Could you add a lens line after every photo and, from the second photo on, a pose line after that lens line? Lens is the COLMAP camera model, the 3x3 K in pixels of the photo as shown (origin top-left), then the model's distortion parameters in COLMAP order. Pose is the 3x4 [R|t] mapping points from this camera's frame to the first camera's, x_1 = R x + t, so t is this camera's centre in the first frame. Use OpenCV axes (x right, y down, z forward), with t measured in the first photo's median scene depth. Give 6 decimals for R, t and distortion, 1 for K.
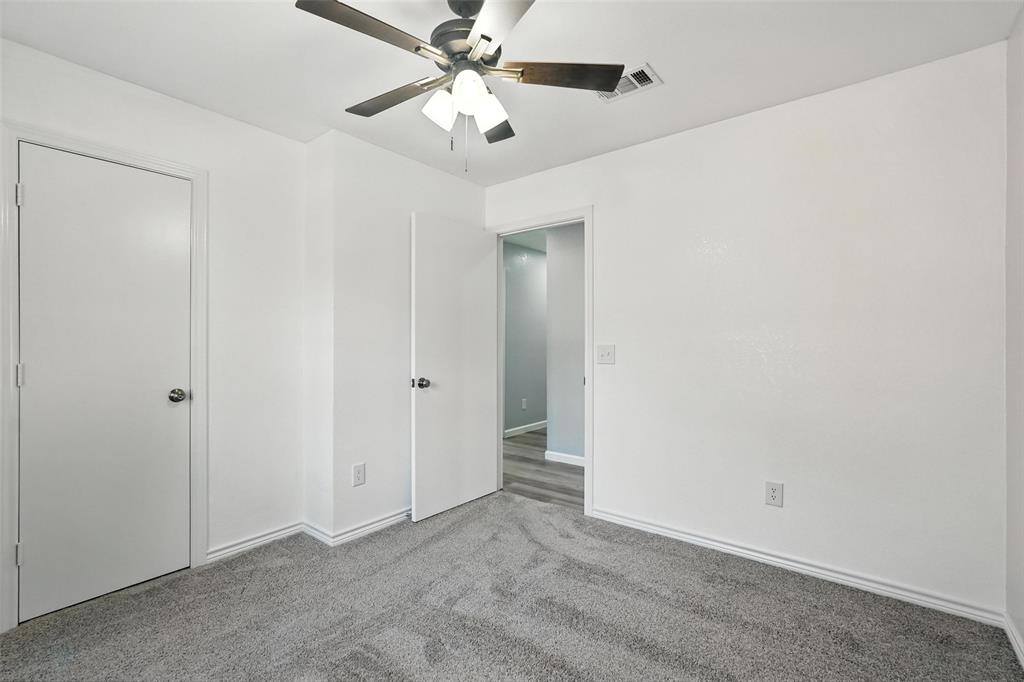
lens RADIAL K [[463.3, 0, 507.4], [0, 463.3, 341.3], [0, 0, 1]] dist [-0.010721, 0.000875]
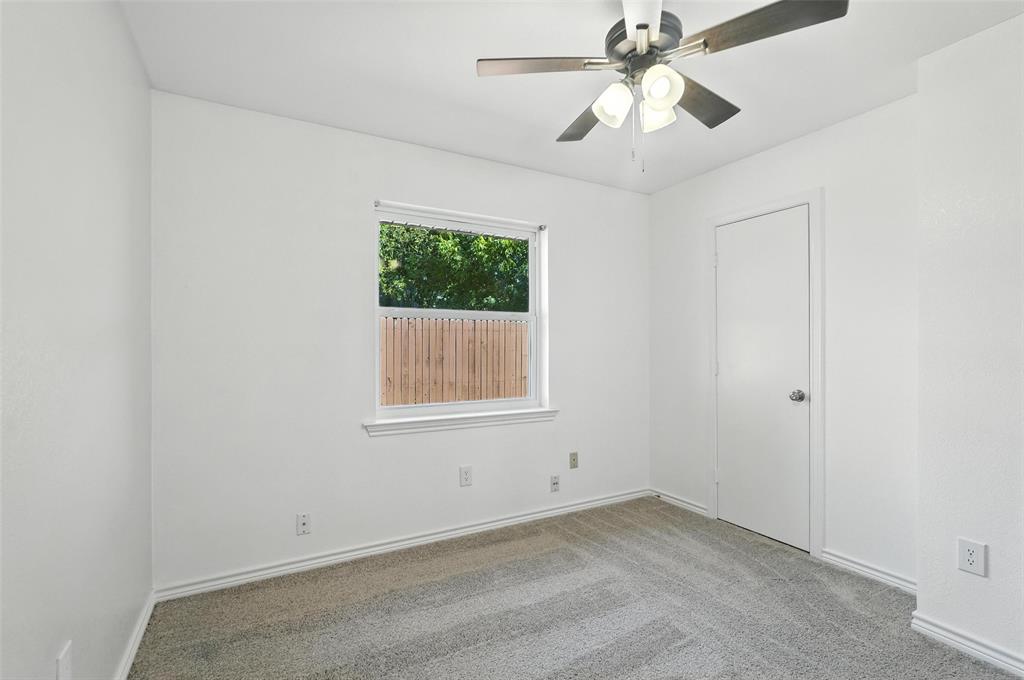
lens RADIAL K [[463.3, 0, 507.4], [0, 463.3, 340.3], [0, 0, 1]] dist [-0.010721, 0.000875]
pose [[-0.392095, -0.006563, -0.919901, 0.618885], [-0.006248, 0.999970, -0.004471, -0.011588], [0.919903, 0.003995, -0.392125, 0.765340]]
